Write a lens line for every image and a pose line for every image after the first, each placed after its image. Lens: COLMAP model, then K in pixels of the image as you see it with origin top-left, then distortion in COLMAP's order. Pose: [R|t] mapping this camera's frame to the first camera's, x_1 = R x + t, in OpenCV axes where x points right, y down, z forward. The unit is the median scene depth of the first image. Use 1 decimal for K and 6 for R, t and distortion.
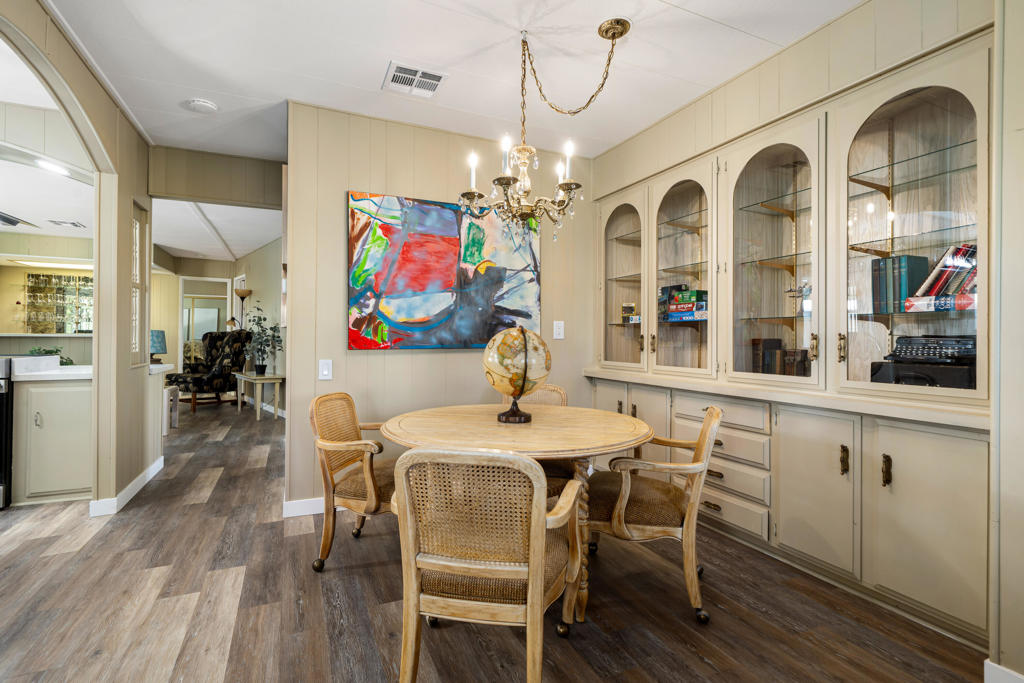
lens RADIAL K [[488.9, 0, 516.9], [0, 488.9, 333.6], [0, 0, 1]] dist [0.001126, 0.000444]
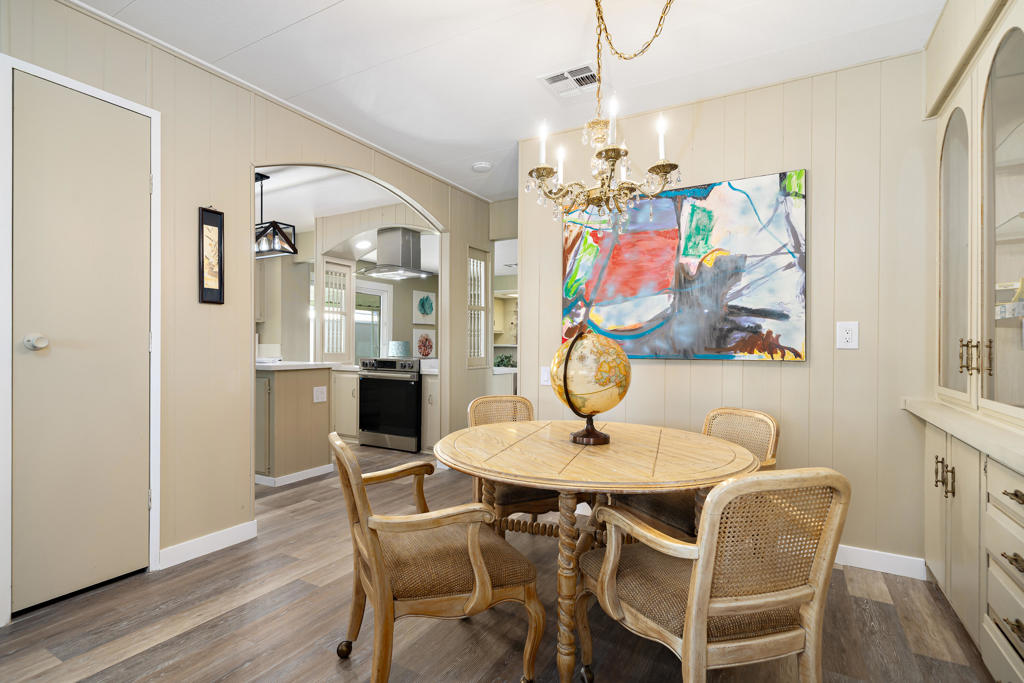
lens RADIAL K [[498.0, 0, 479.7], [0, 498.0, 349.3], [0, 0, 1]] dist [0.003105, 0.000364]
pose [[0.558644, 0.003620, -0.829400, 0.414210], [0.000959, 0.999987, 0.005010, 0.008669], [0.829407, -0.003594, 0.558633, 0.238627]]
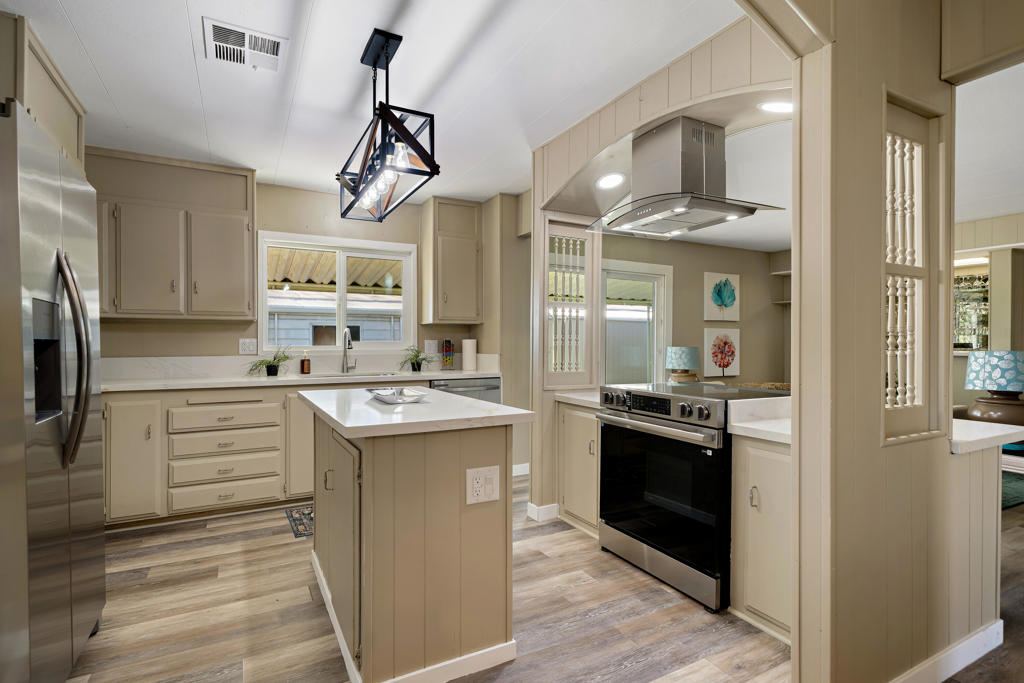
lens RADIAL K [[488.9, 0, 484.0], [0, 488.9, 344.1], [0, 0, 1]] dist [0.001126, 0.000444]
pose [[0.041299, -0.003633, -0.999140, -0.329390], [0.001928, 0.999992, -0.003557, -0.027929], [0.999145, -0.001780, 0.041306, 0.595512]]
